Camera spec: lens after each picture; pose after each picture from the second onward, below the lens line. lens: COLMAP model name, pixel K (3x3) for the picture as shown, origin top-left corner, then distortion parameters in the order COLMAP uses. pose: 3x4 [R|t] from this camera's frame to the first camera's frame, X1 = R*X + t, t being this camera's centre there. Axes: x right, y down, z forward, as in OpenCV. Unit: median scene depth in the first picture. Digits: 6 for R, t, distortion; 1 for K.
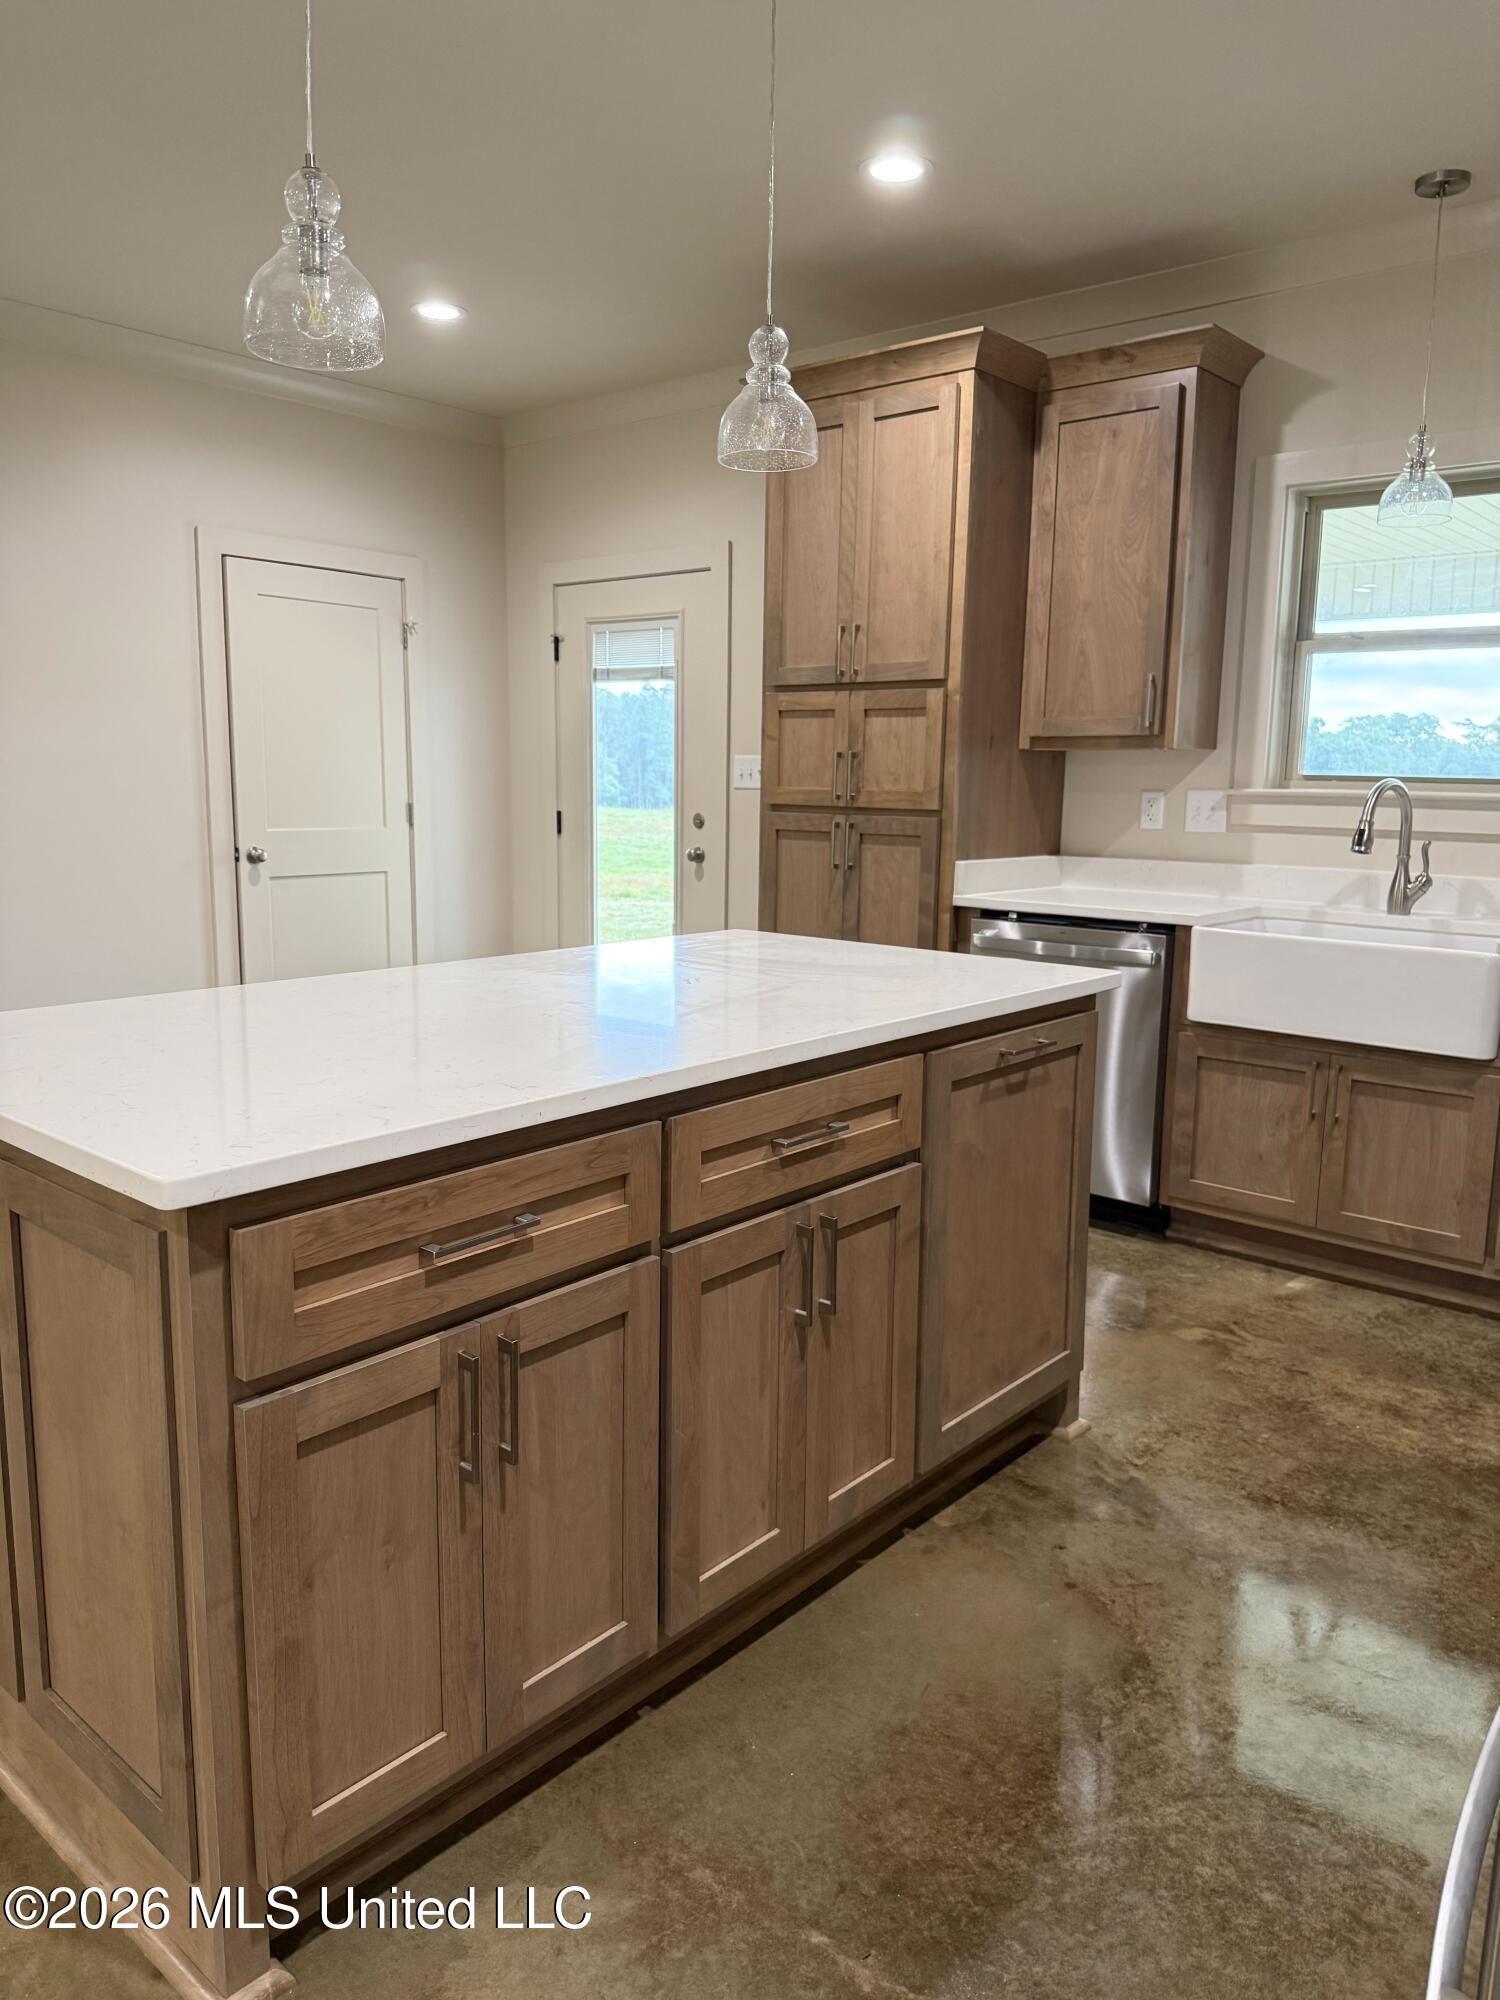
lens RADIAL K [[1393.3, 0, 742.3], [0, 1393.3, 987.8], [0, 0, 1]] dist [0.166548, -0.336019]
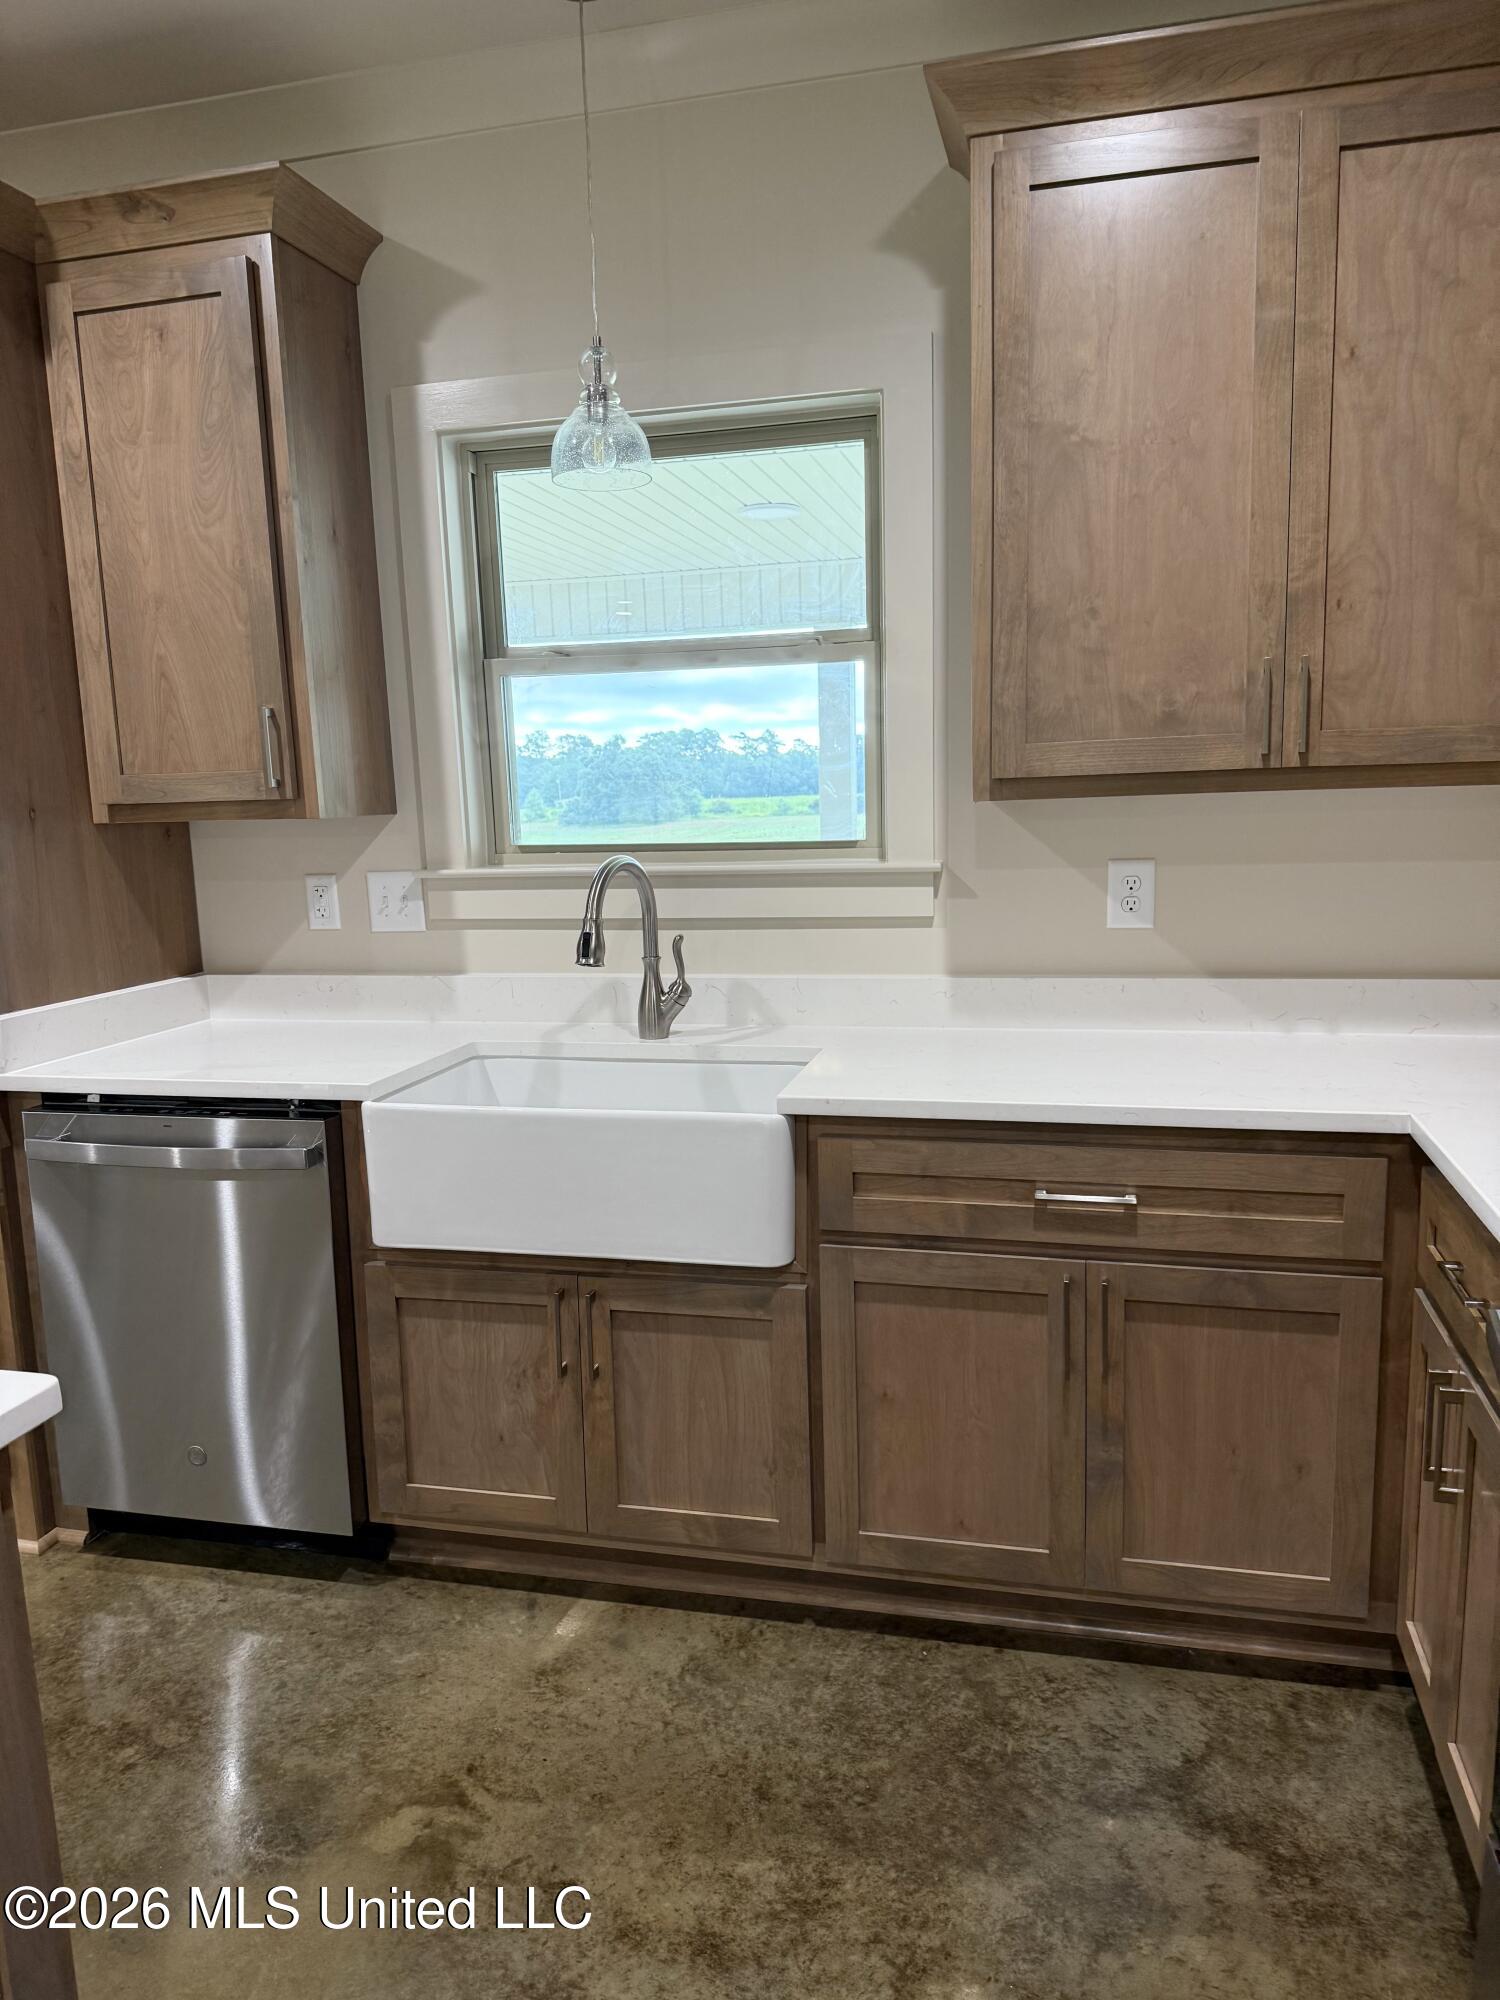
lens RADIAL K [[1409.4, 0, 748.3], [0, 1409.4, 1003.6], [0, 0, 1]] dist [0.059624, -0.077795]
pose [[0.891282, -0.111346, 0.439567, 0.179540], [0.113467, 0.993308, 0.021545, -0.073577], [-0.439024, 0.030674, 0.897951, 0.314432]]
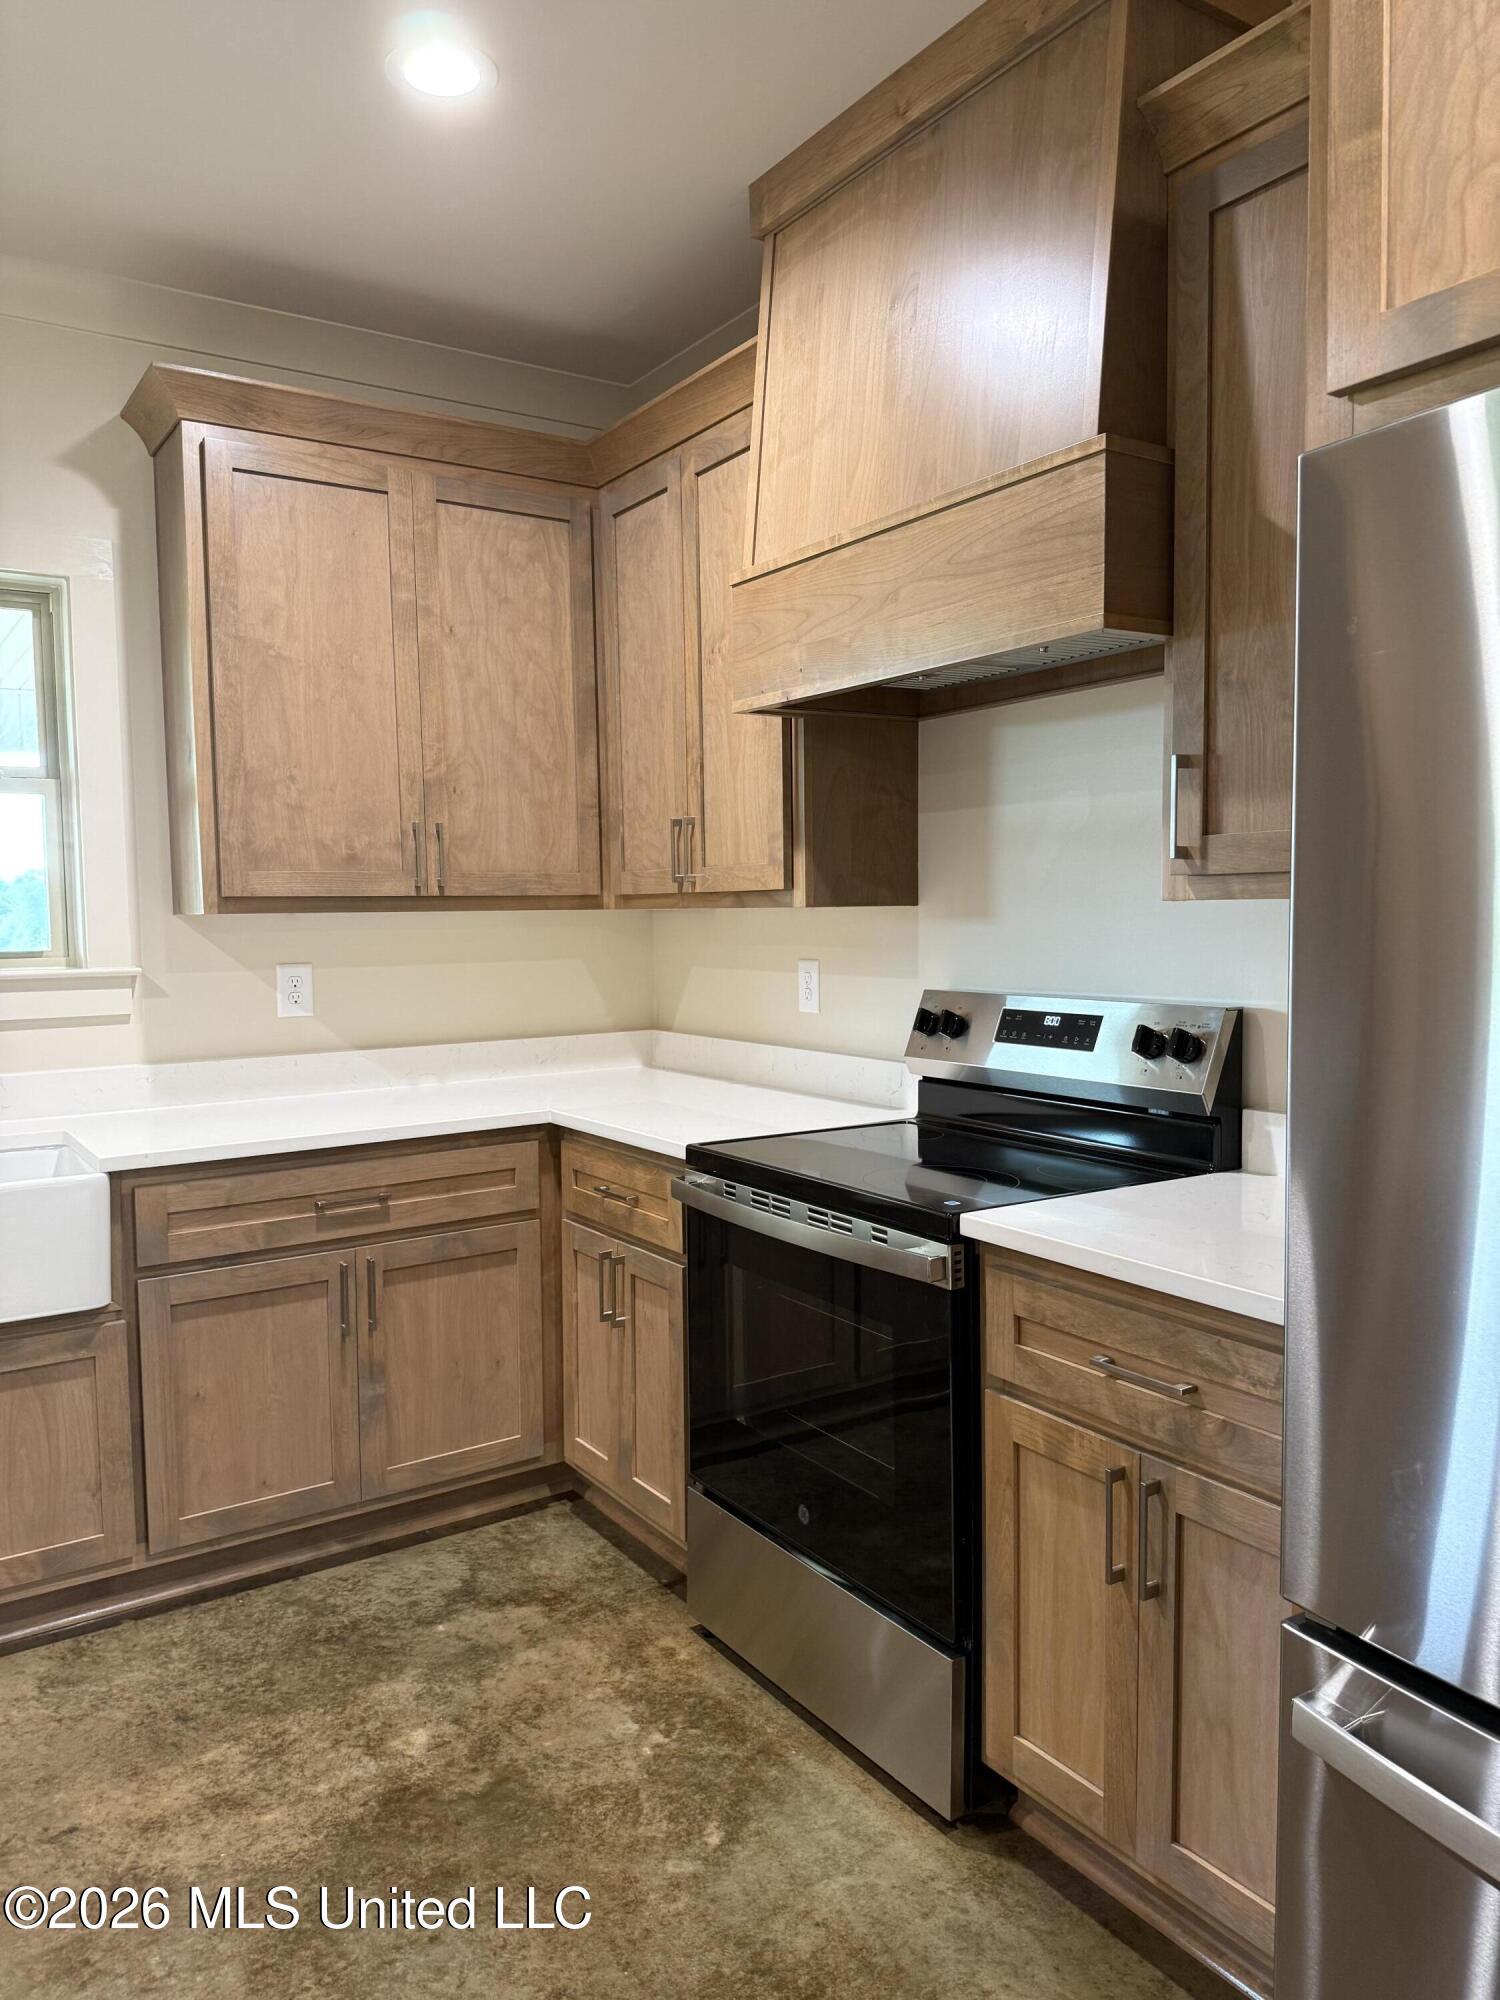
lens RADIAL K [[1409.4, 0, 748.3], [0, 1409.4, 1003.6], [0, 0, 1]] dist [0.059624, -0.077795]
pose [[0.271592, -0.084121, 0.958729, -0.105162], [0.167757, 0.985060, 0.038909, -0.069546], [-0.947679, 0.150266, 0.281646, 0.325637]]
